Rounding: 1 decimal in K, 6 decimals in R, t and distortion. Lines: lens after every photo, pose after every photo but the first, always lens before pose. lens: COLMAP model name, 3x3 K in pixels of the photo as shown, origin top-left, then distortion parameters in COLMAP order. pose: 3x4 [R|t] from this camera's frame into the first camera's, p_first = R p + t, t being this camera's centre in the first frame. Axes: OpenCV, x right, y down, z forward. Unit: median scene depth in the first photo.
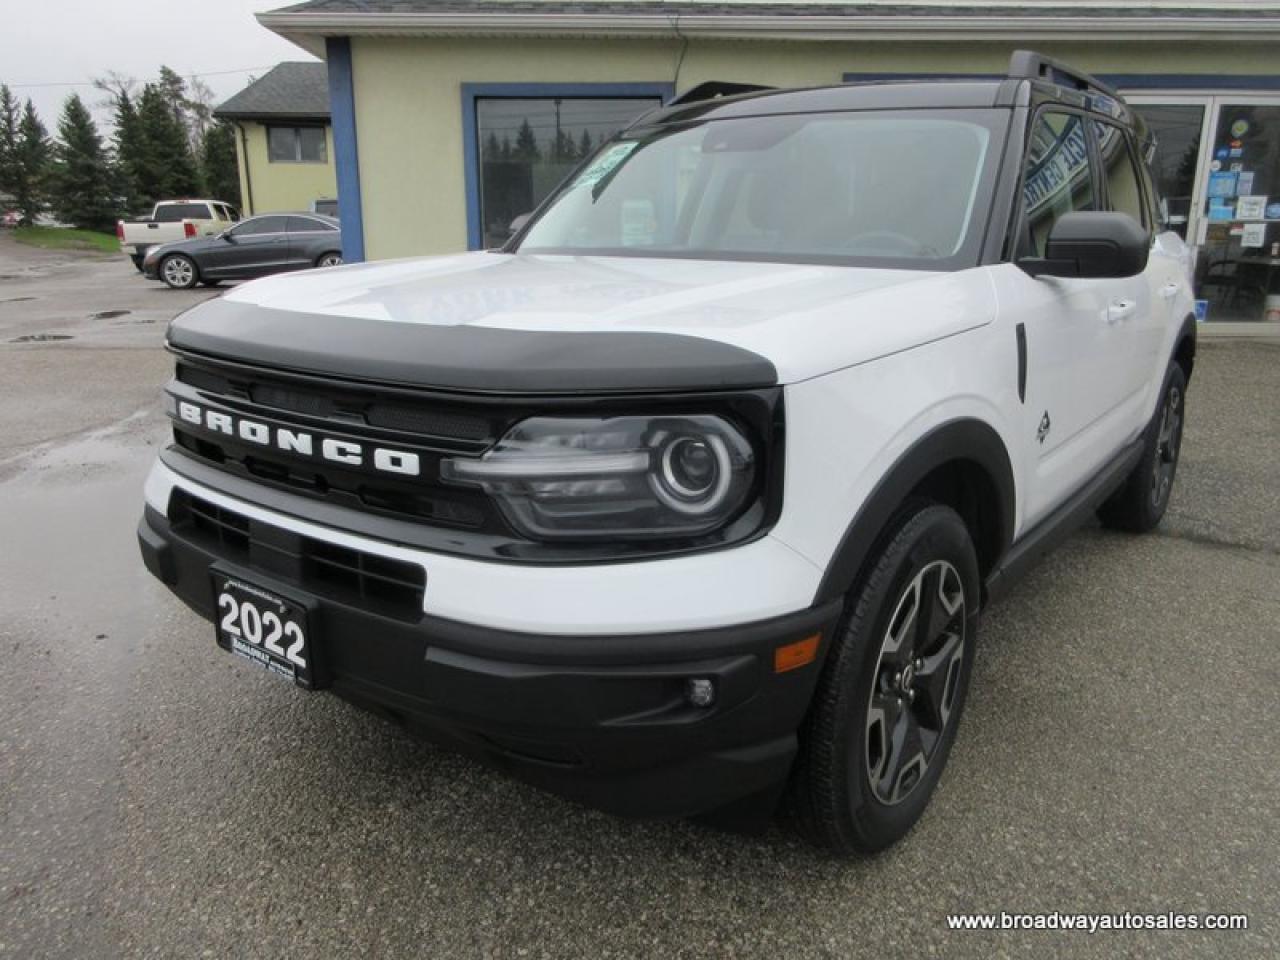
lens RADIAL K [[961.9, 0, 640.0], [0, 961.9, 480.0], [0, 0, 1]] dist [0.005750, 0.002892]
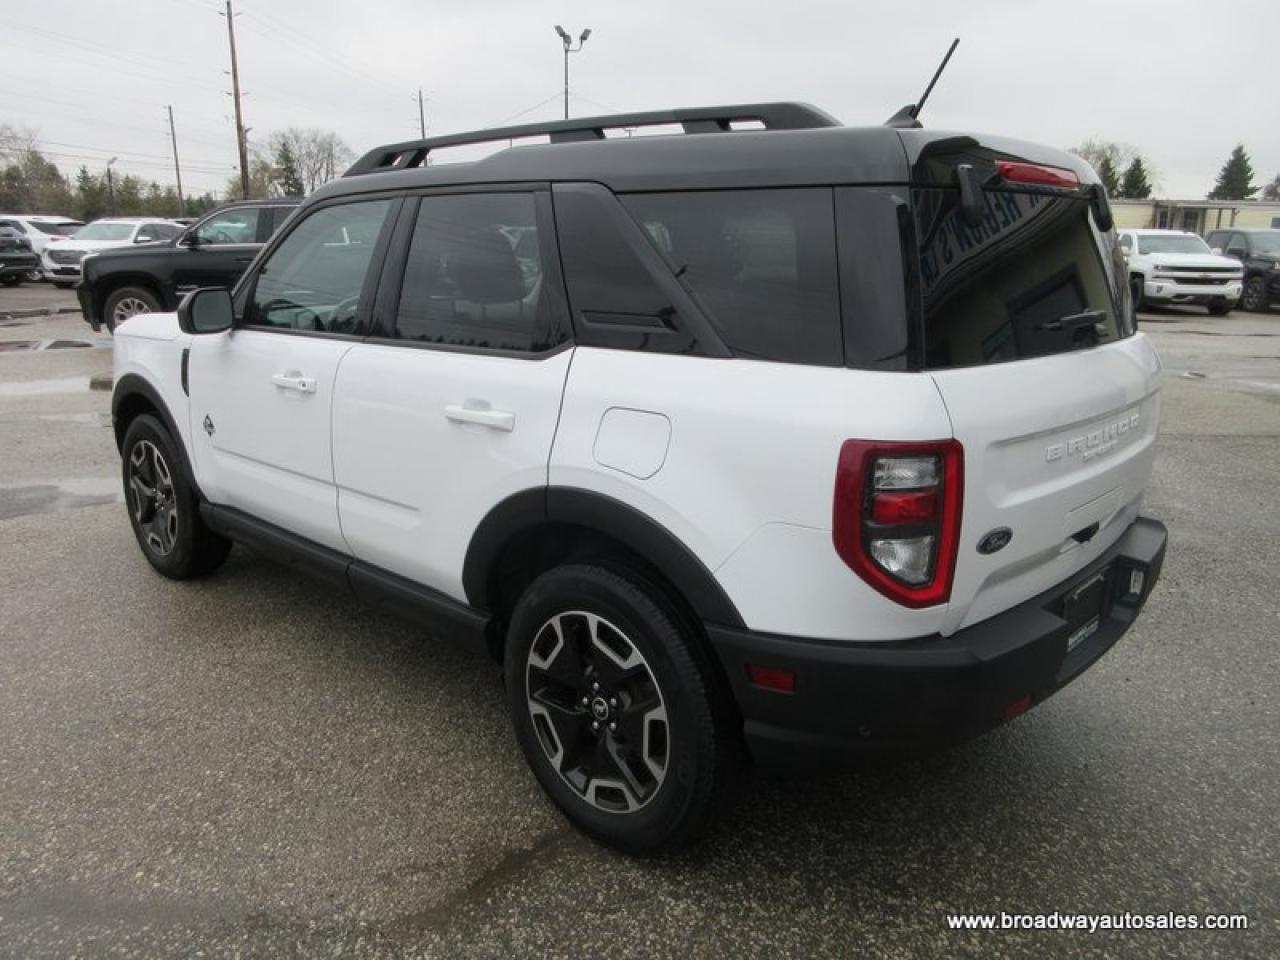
lens RADIAL K [[962.2, 0, 640.0], [0, 962.2, 480.0], [0, 0, 1]] dist [0.008539, -0.006626]
pose [[-0.103743, 0.237297, -0.965882, 2.007580], [-0.271226, 0.927567, 0.257015, -0.600299], [0.956909, 0.288635, -0.031867, 1.887088]]
